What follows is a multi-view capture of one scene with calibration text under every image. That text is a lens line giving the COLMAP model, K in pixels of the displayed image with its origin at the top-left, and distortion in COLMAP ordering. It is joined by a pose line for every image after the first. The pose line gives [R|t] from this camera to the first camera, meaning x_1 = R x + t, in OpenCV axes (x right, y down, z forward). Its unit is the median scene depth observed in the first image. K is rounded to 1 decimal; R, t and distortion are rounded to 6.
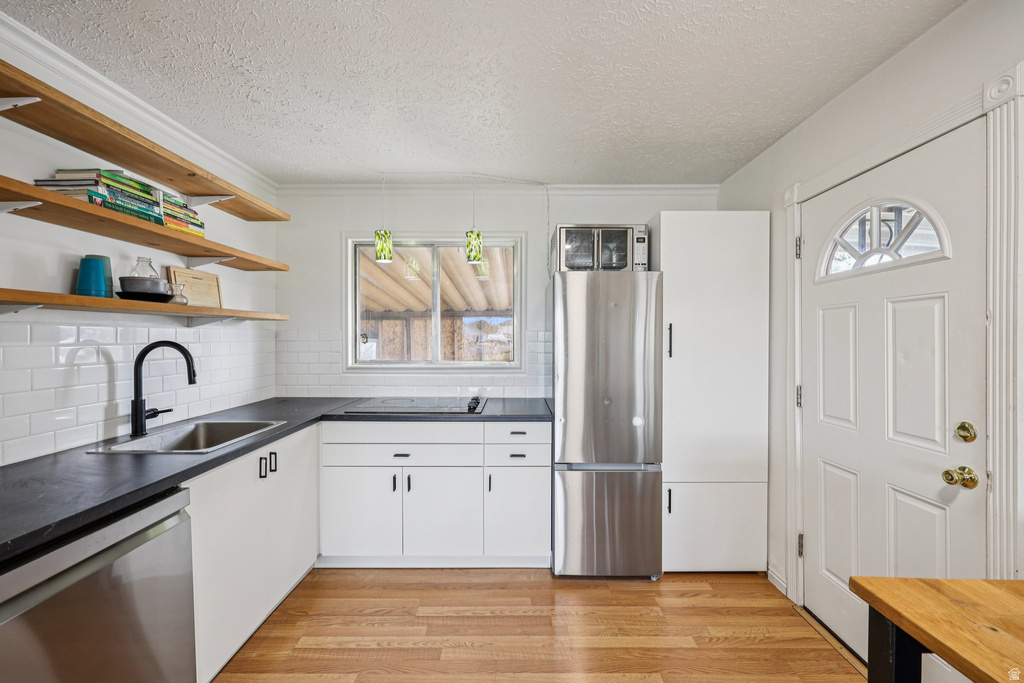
lens RADIAL K [[408.2, 0, 512.3], [0, 408.2, 340.3], [0, 0, 1]] dist [-0.001618, 0.000194]
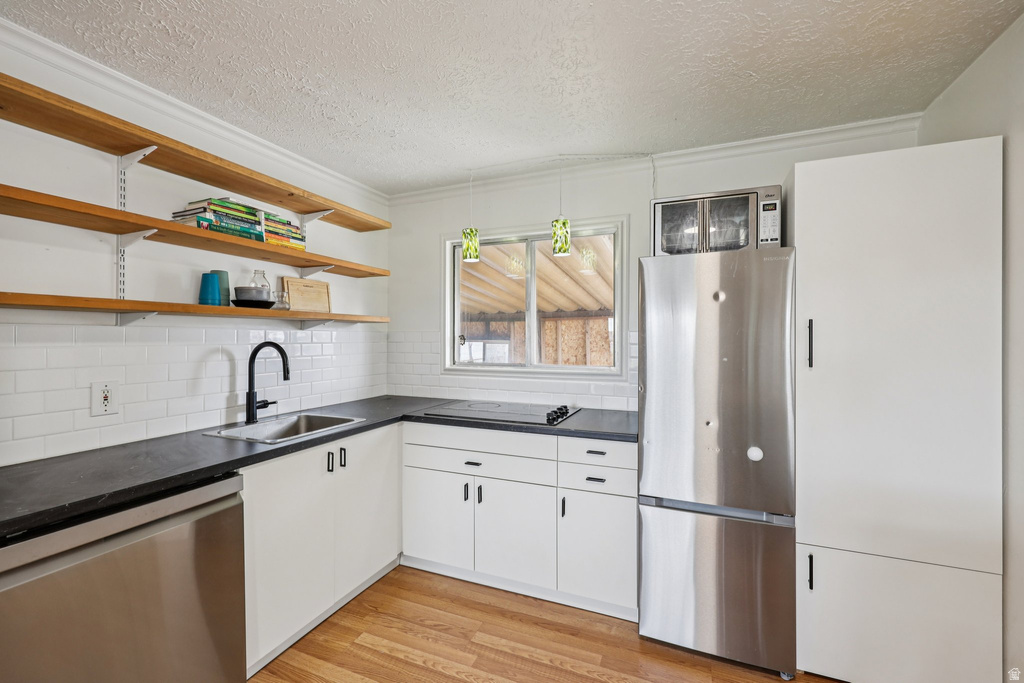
lens RADIAL K [[426.5, 0, 512.4], [0, 426.5, 337.9], [0, 0, 1]] dist [0.002755, 0.000191]
pose [[0.924711, 0.000319, -0.380670, 0.191662], [-0.004021, 0.999952, -0.008930, -0.001097], [0.380649, 0.009789, 0.924668, 0.119871]]
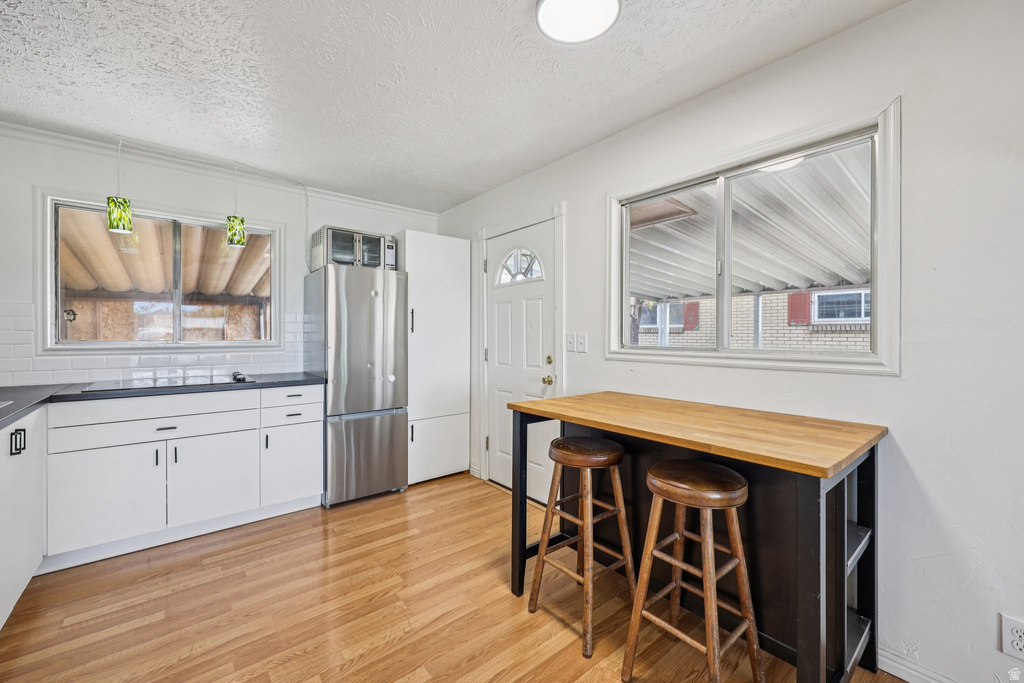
lens RADIAL K [[414.5, 0, 513.3], [0, 414.5, 335.2], [0, 0, 1]] dist [0.001439, 0.000142]
pose [[0.769635, 0.000223, 0.638484, -0.269831], [0.003371, 0.999985, -0.004413, 0.058506], [-0.638475, 0.005549, 0.769623, -0.345635]]
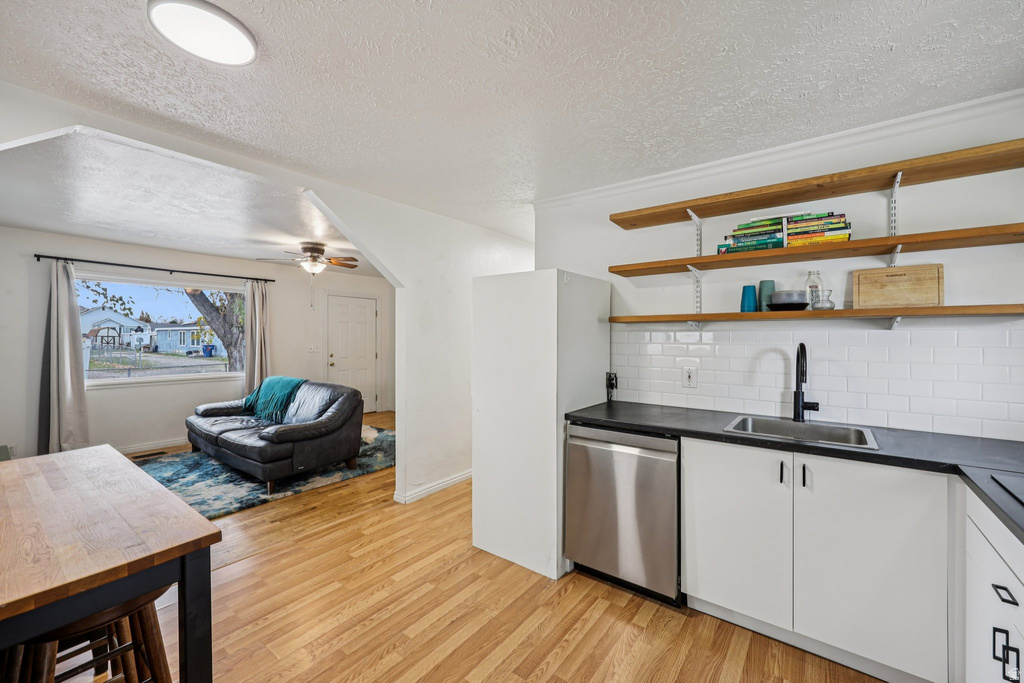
lens RADIAL K [[417.1, 0, 516.5], [0, 417.1, 338.4], [0, 0, 1]] dist [-0.002309, -0.000114]
pose [[-0.596197, -0.002417, -0.802834, 0.453504], [-0.013226, 0.999889, 0.006811, -0.007083], [0.802729, 0.014679, -0.596163, 0.845114]]
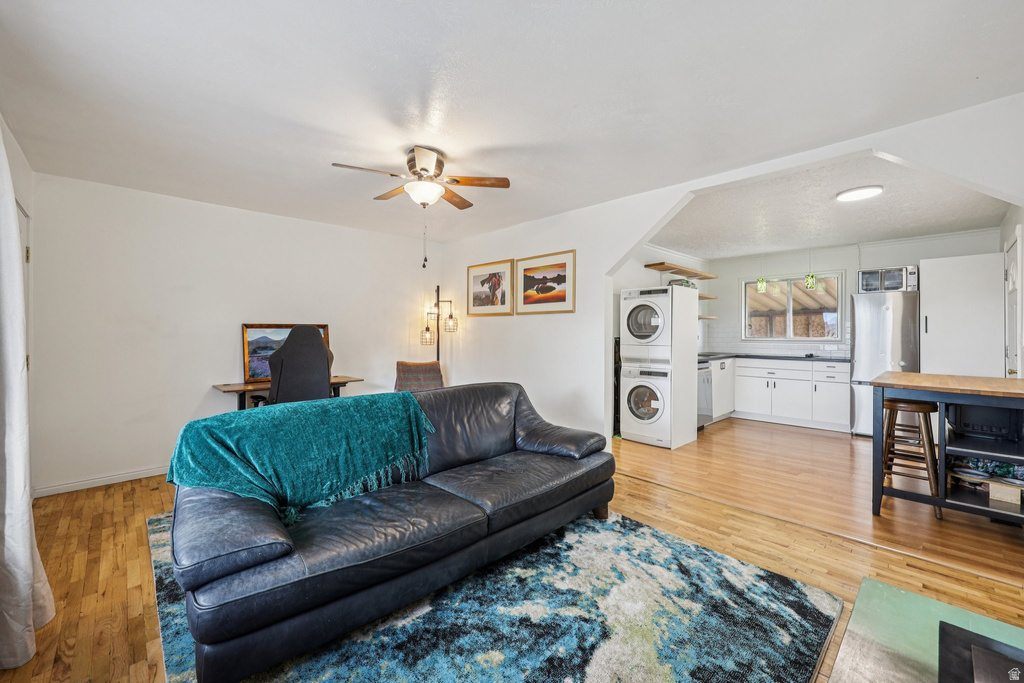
lens RADIAL K [[414.5, 0, 513.3], [0, 414.5, 335.2], [0, 0, 1]] dist [0.001439, 0.000142]
pose [[0.700688, 0.003634, -0.713459, 0.420848], [-0.008171, 0.999962, -0.002932, 0.075705], [0.713421, 0.007884, 0.700691, -1.855118]]
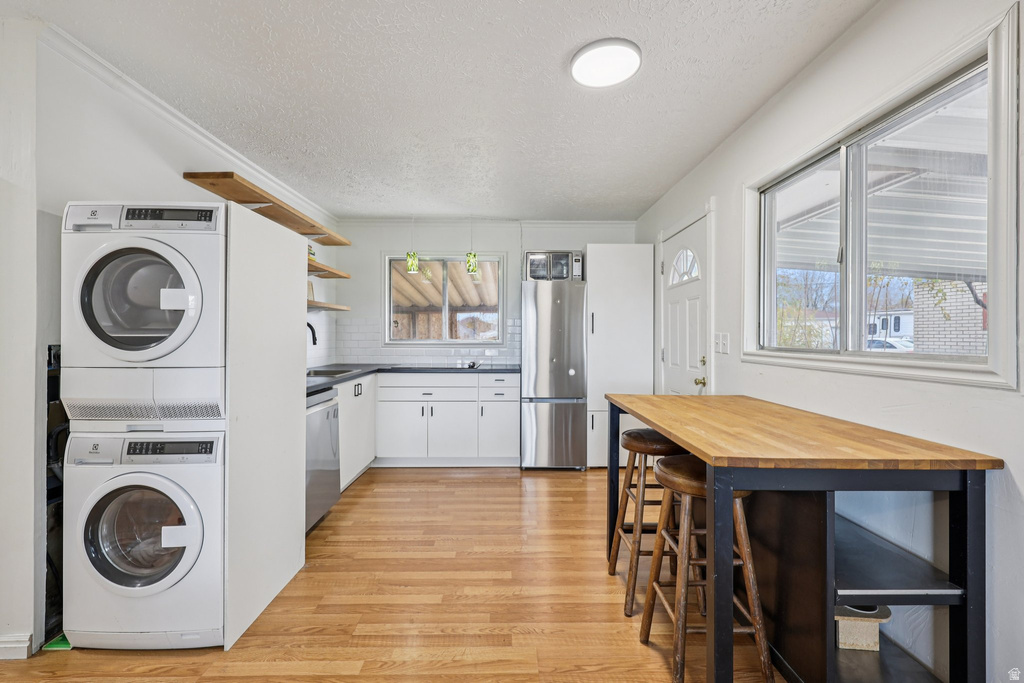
lens RADIAL K [[431.5, 0, 511.6], [0, 431.5, 335.2], [0, 0, 1]] dist [-0.000232, -0.000279]
pose [[0.999900, 0.001778, 0.014026, 0.038770], [-0.001651, 0.999957, -0.009071, 0.064986], [-0.014042, 0.009047, 0.999860, -0.721215]]
